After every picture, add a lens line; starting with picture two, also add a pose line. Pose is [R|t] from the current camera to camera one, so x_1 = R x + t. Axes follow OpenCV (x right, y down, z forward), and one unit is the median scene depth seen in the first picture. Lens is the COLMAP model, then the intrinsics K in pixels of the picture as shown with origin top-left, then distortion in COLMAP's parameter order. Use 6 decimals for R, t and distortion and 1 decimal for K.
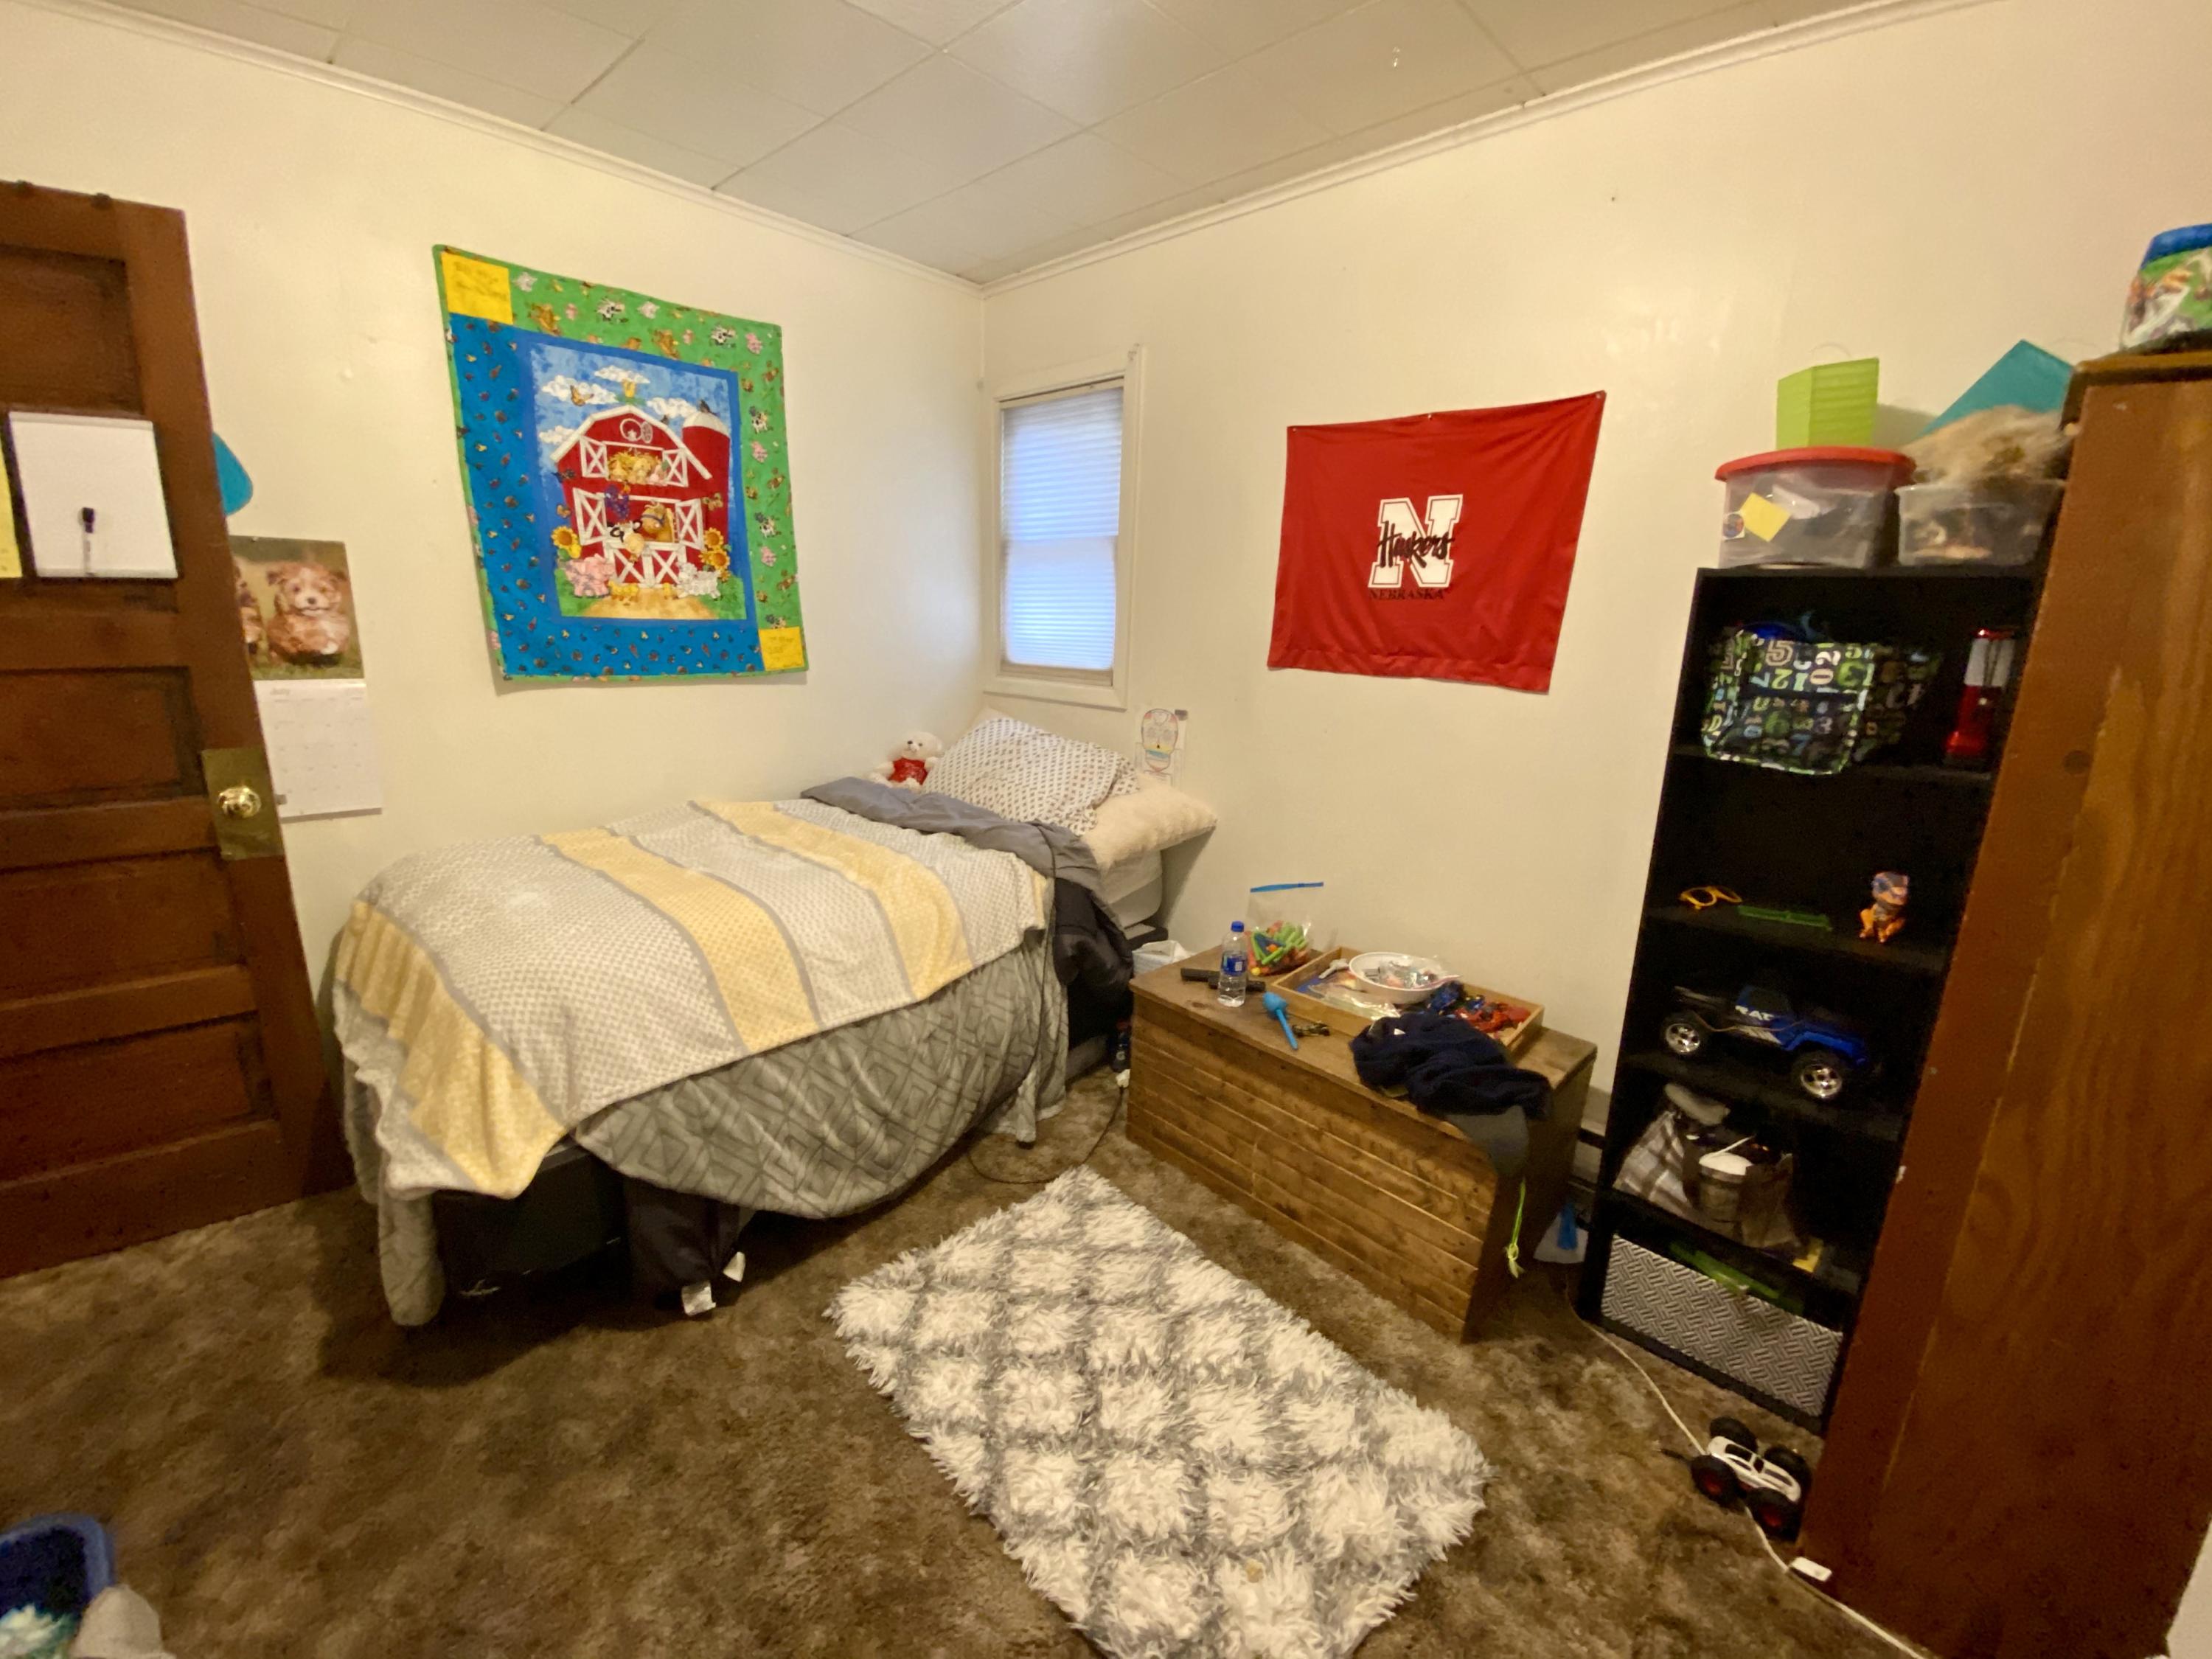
lens RADIAL K [[904.0, 0, 1107.3], [0, 904.0, 832.8], [0, 0, 1]] dist [0.002226, -0.012223]
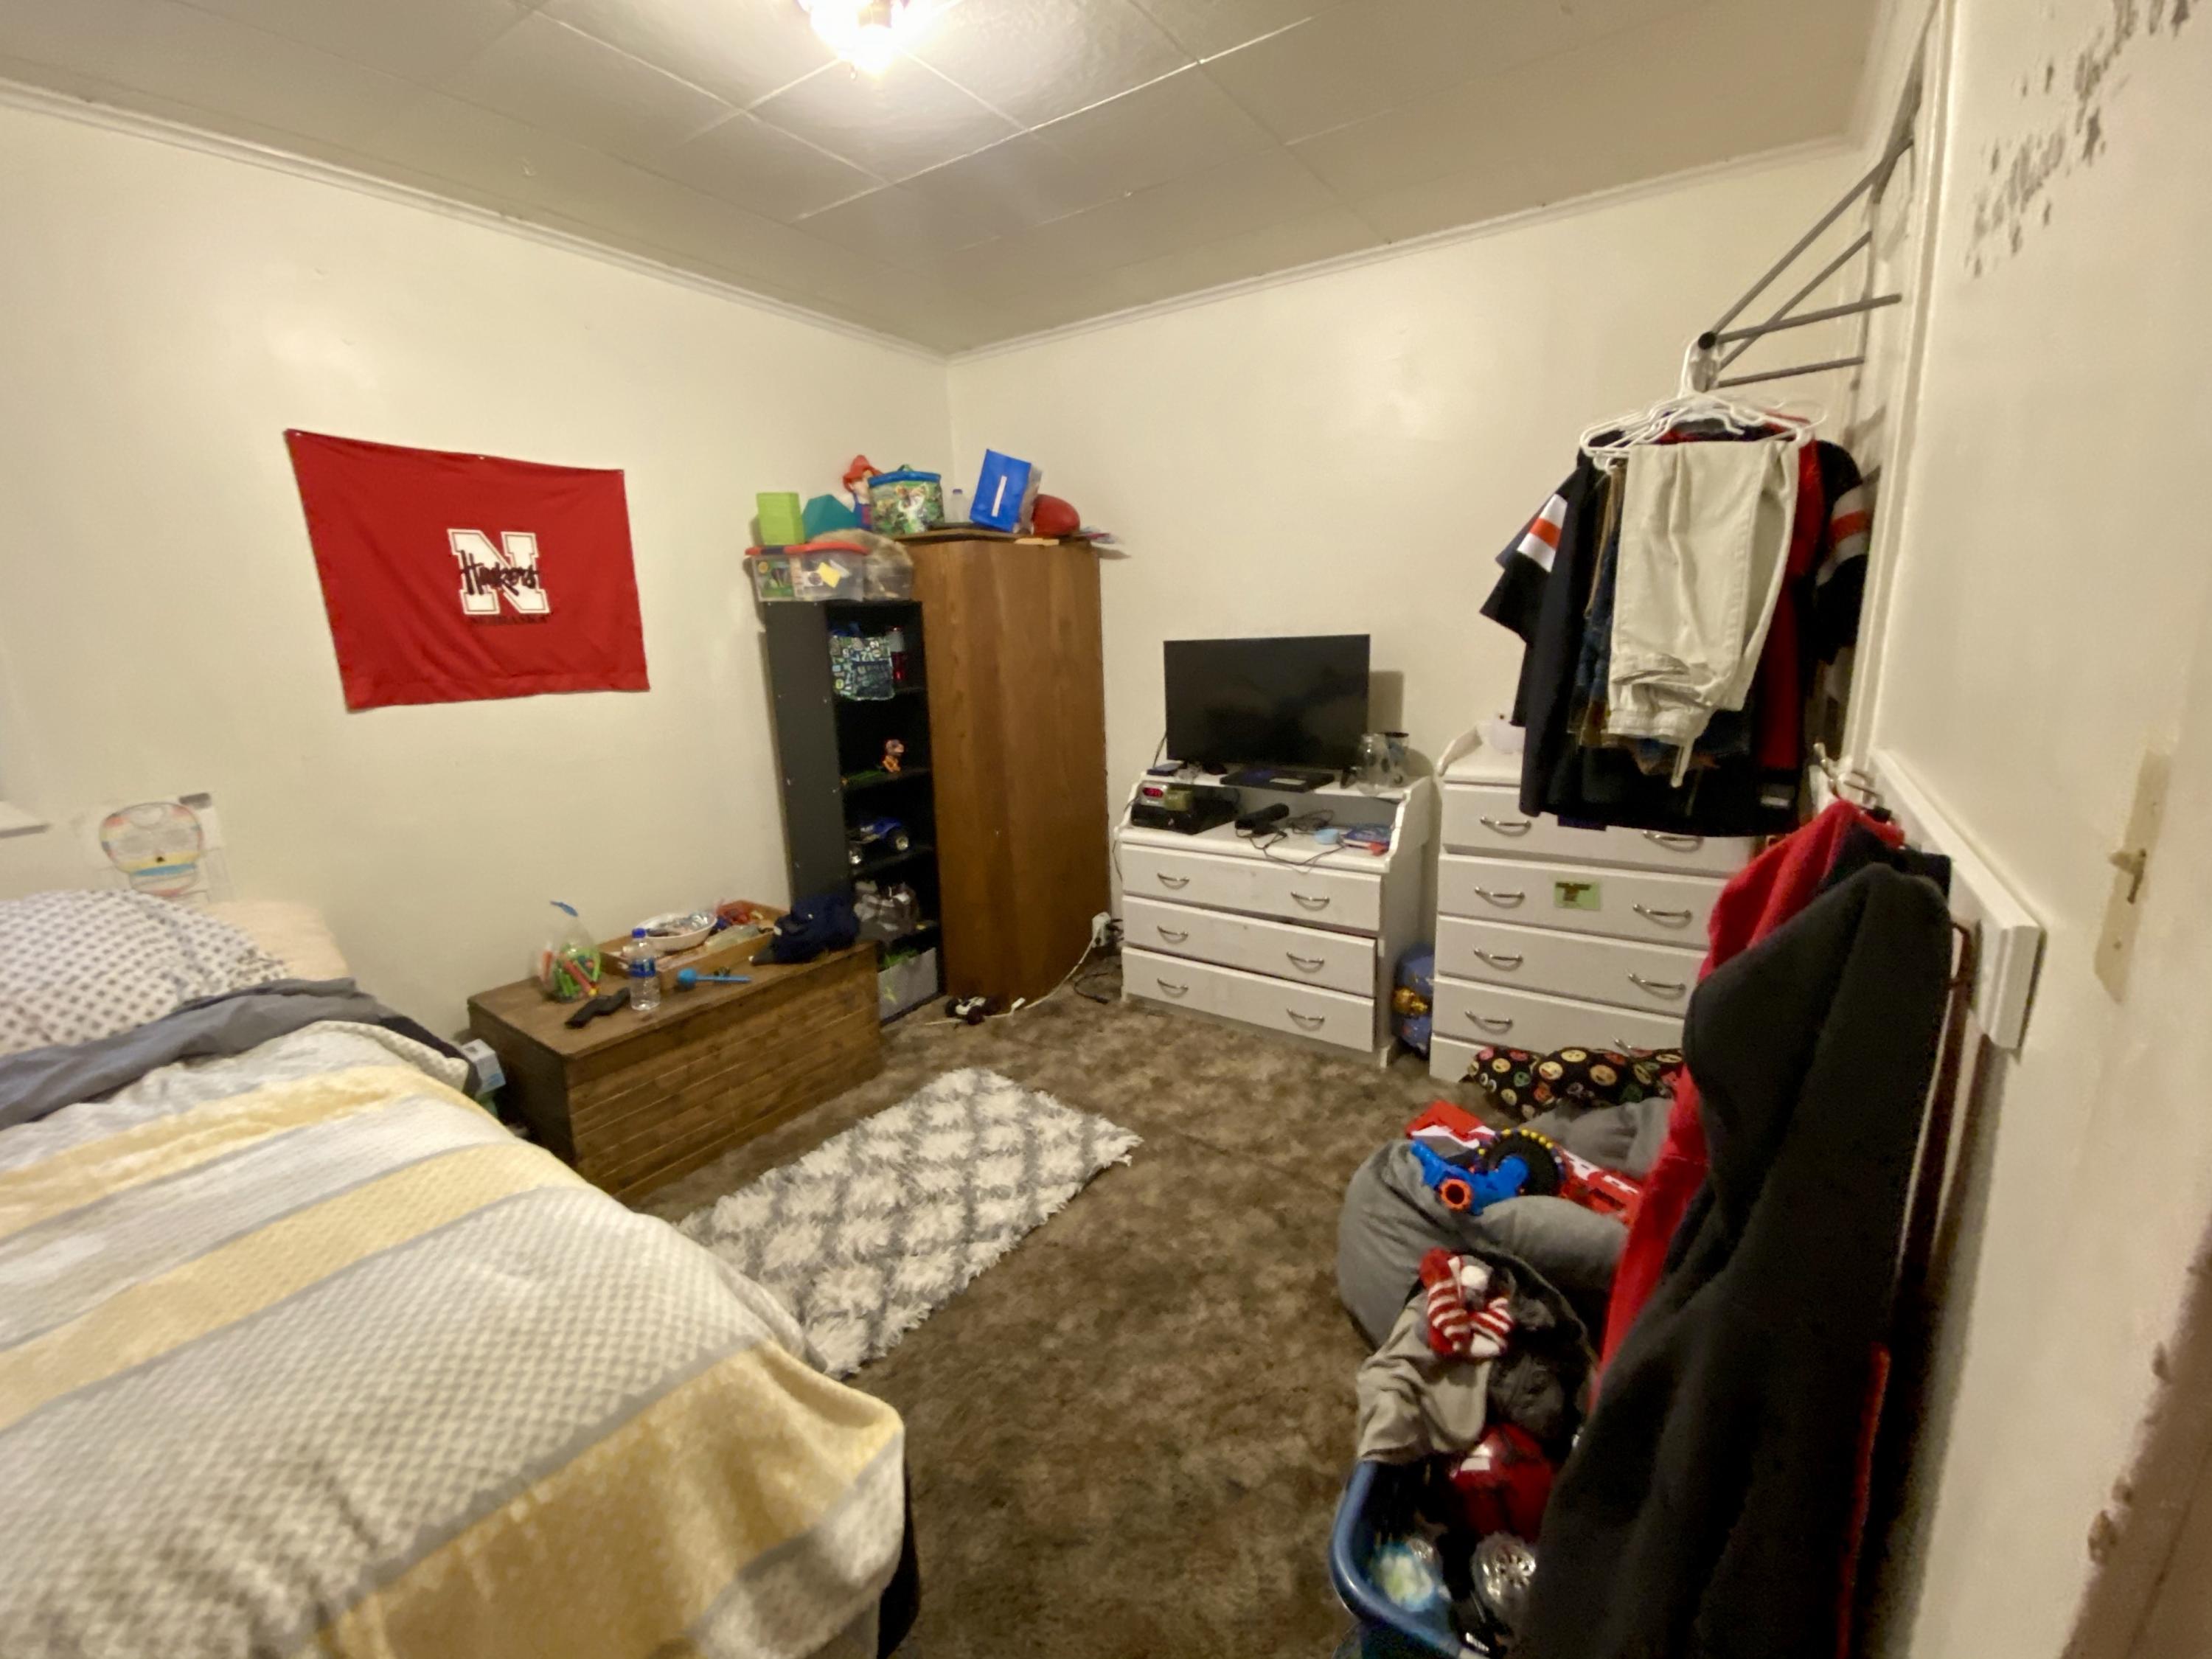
lens RADIAL K [[904.0, 0, 1107.3], [0, 904.0, 832.8], [0, 0, 1]] dist [0.002226, -0.012223]
pose [[-0.189490, -0.247187, 0.950259, -1.184524], [0.253289, 0.922732, 0.290535, -0.217243], [-0.948651, 0.295743, -0.112238, 0.697271]]
